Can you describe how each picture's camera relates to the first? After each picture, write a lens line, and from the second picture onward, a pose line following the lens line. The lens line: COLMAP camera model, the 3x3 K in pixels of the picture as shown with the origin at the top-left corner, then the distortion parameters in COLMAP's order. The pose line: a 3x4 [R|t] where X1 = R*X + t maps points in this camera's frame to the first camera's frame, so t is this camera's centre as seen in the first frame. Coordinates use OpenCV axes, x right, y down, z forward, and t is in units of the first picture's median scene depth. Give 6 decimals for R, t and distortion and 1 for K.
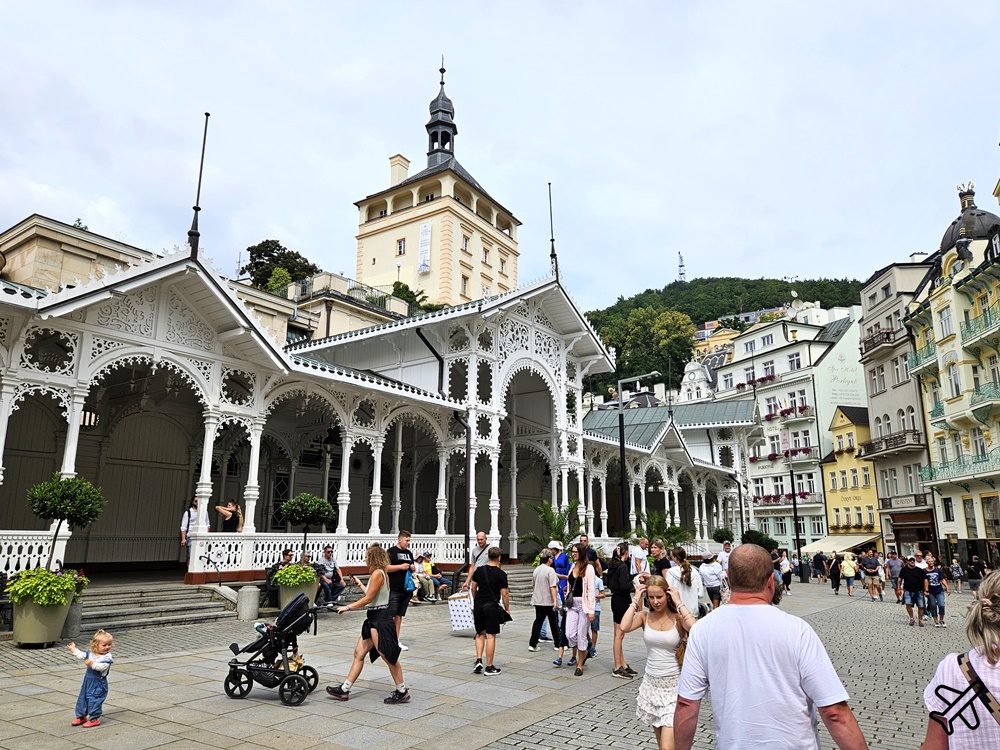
lens RADIAL K [[668.2, 0, 501.4], [0, 668.2, 384.6], [0, 0, 1]] dist [0.049510, -0.003153]
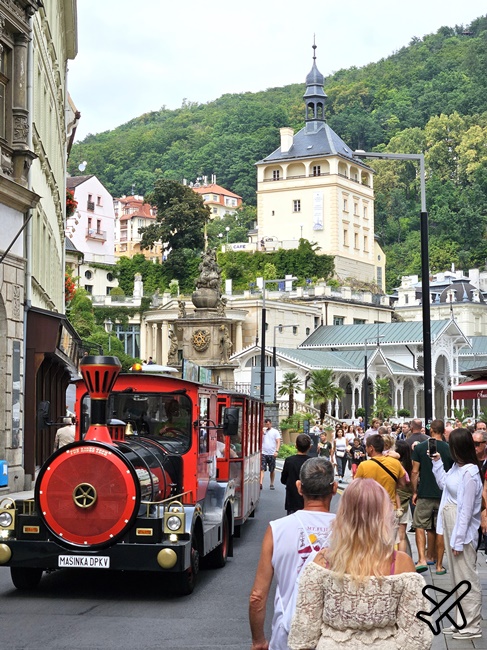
lens RADIAL K [[1284.7, 0, 243.5], [0, 1284.7, 325.0], [0, 0, 1]] dist [-0.841864, 10.547502]
pose [[0.997247, -0.007576, 0.073766, -0.447687], [-0.004286, 0.987215, 0.159339, -0.377345], [-0.074030, -0.159216, 0.984464, -1.547189]]
